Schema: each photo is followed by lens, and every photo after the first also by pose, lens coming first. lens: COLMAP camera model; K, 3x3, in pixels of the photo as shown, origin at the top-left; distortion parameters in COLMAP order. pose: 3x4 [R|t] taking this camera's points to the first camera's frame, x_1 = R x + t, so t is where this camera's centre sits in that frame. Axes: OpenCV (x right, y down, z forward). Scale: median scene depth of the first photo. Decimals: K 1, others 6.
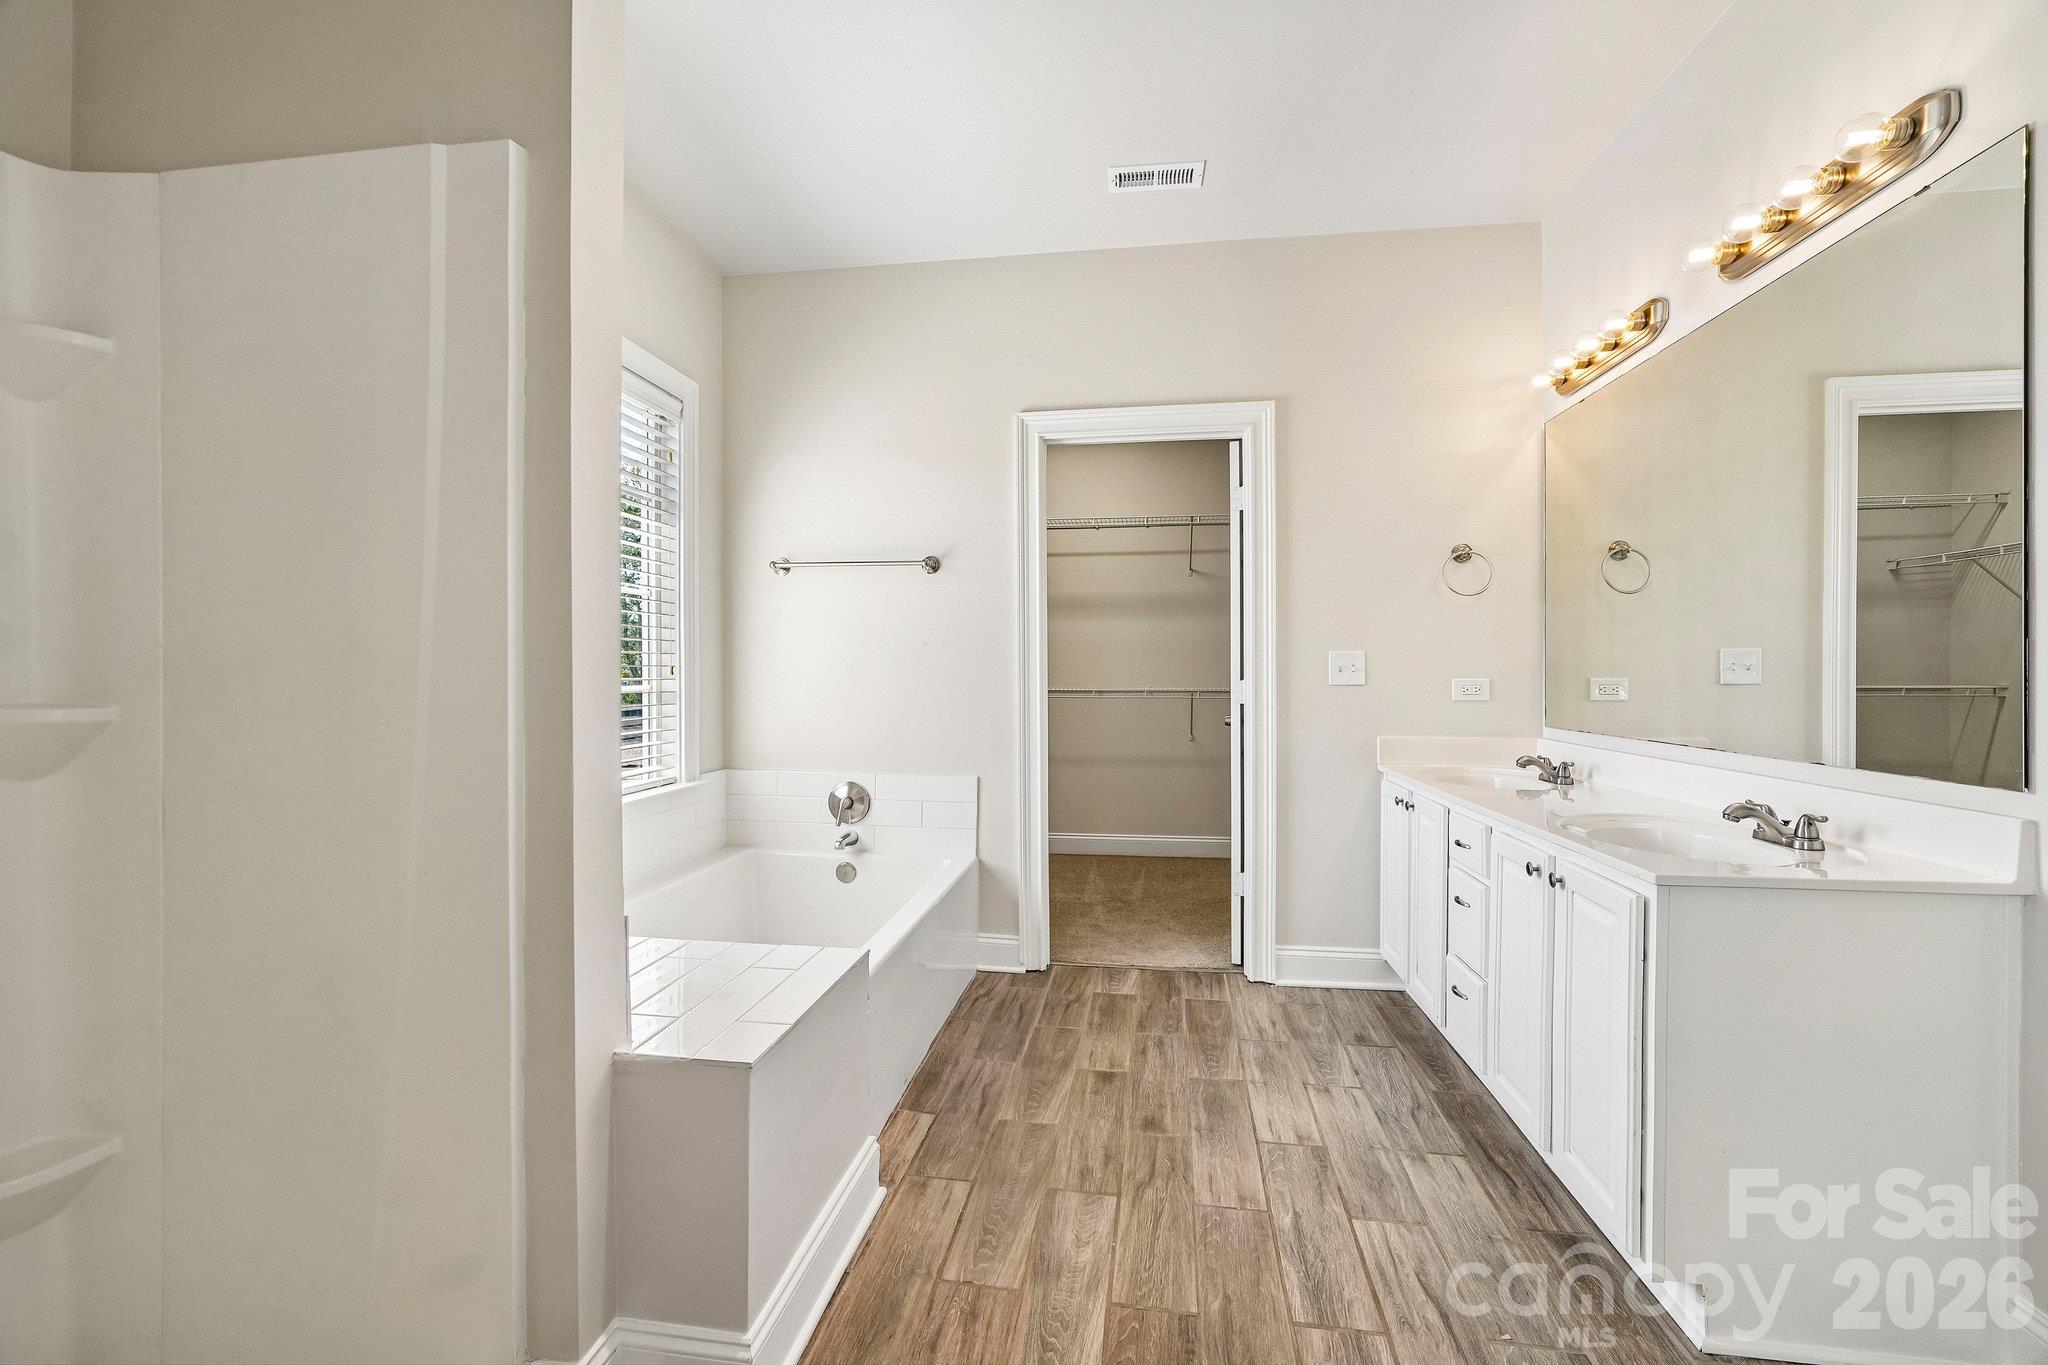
lens RADIAL K [[857.2, 0, 1031.6], [0, 857.2, 674.5], [0, 0, 1]] dist [-0.012033, 0.002805]
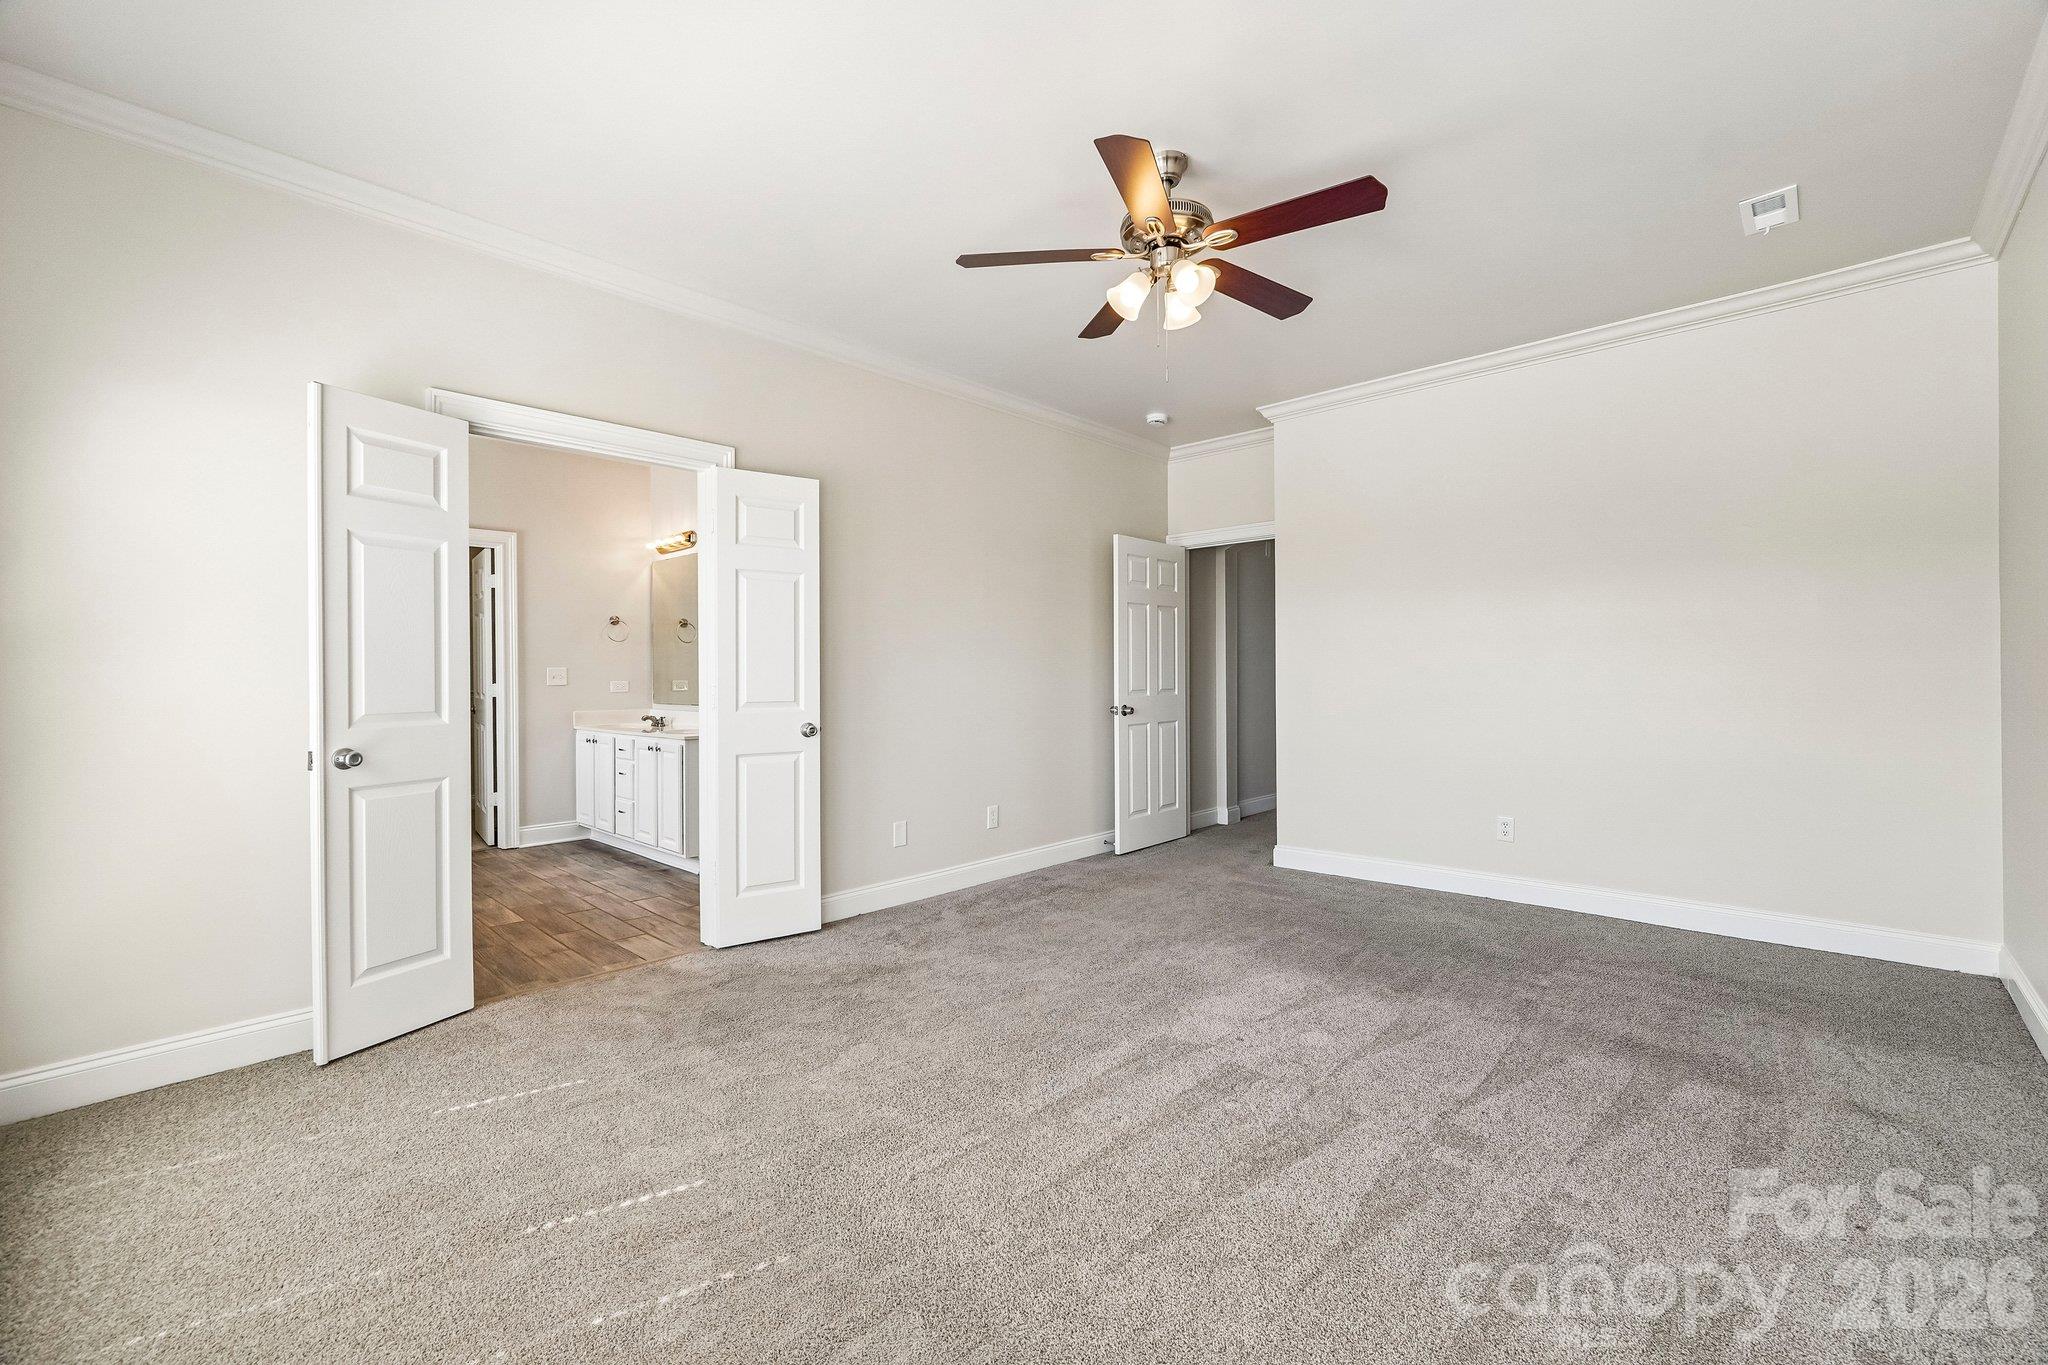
lens RADIAL K [[857.2, 0, 1016.7], [0, 857.2, 682.3], [0, 0, 1]] dist [-0.012033, 0.002805]
pose [[0.586852, -0.006963, 0.809664, -0.632039], [0.007759, 0.999965, 0.002976, 0.007274], [-0.809657, 0.004535, 0.586886, -1.049084]]
